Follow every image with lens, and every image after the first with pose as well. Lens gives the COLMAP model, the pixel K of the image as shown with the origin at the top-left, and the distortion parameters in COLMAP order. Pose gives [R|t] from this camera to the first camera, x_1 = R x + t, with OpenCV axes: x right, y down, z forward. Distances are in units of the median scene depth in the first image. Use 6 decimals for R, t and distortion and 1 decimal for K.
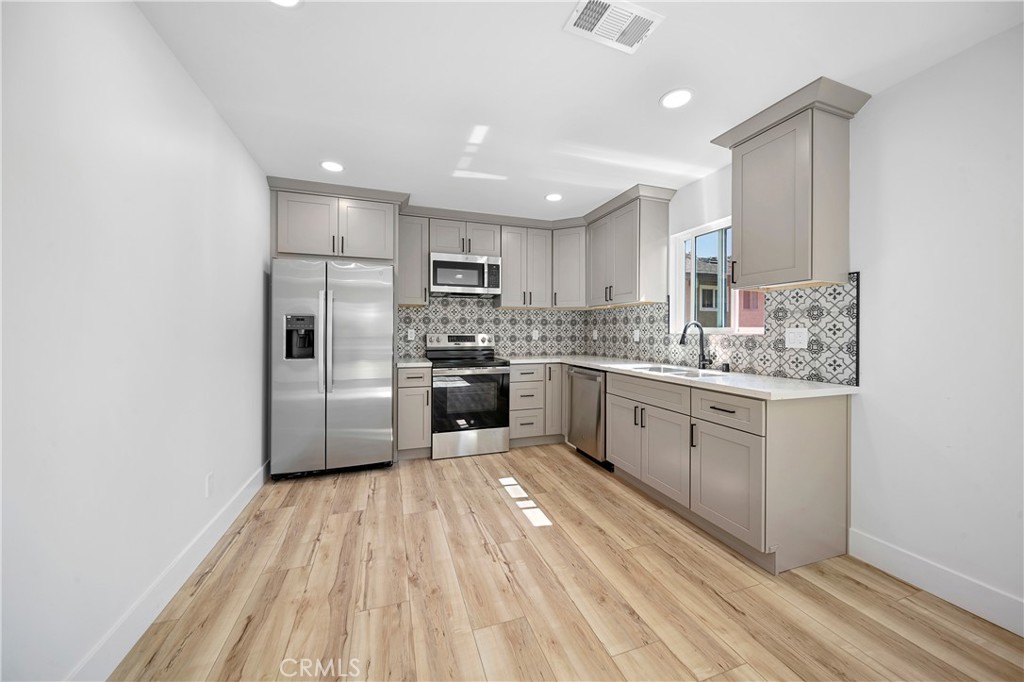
lens RADIAL K [[355.5, 0, 517.0], [0, 355.5, 335.5], [0, 0, 1]] dist [-0.000366, -0.000048]
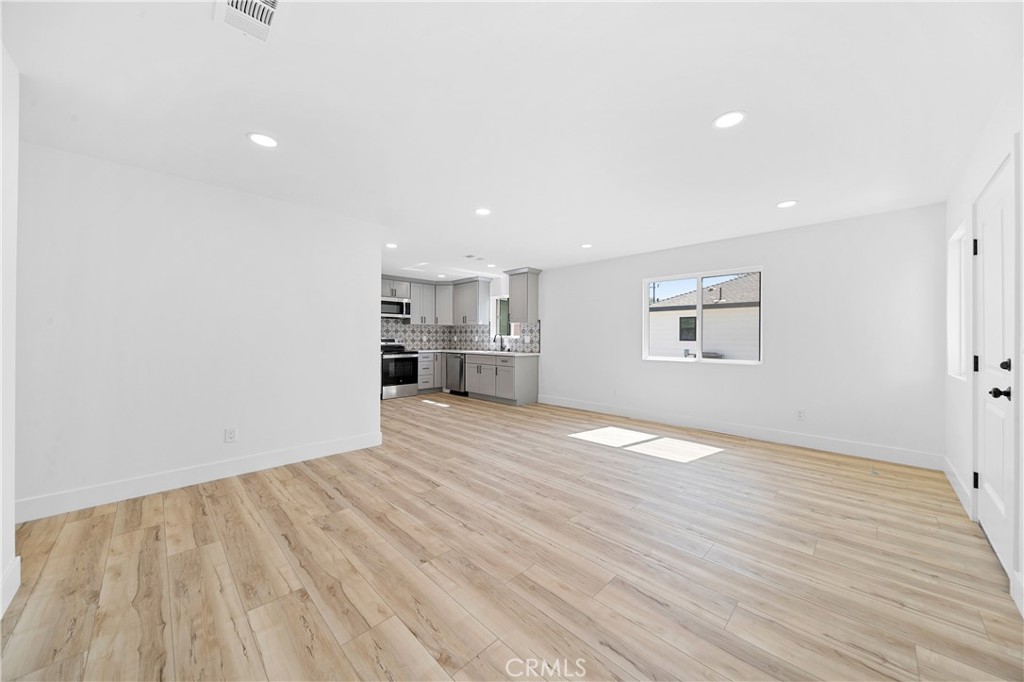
lens RADIAL K [[355.5, 0, 517.0], [0, 355.5, 335.5], [0, 0, 1]] dist [-0.000366, -0.000048]
pose [[0.892744, 0.003840, 0.450549, -0.417283], [0.002747, 0.999899, -0.013966, 0.010642], [-0.450557, 0.013705, 0.892643, -1.042629]]
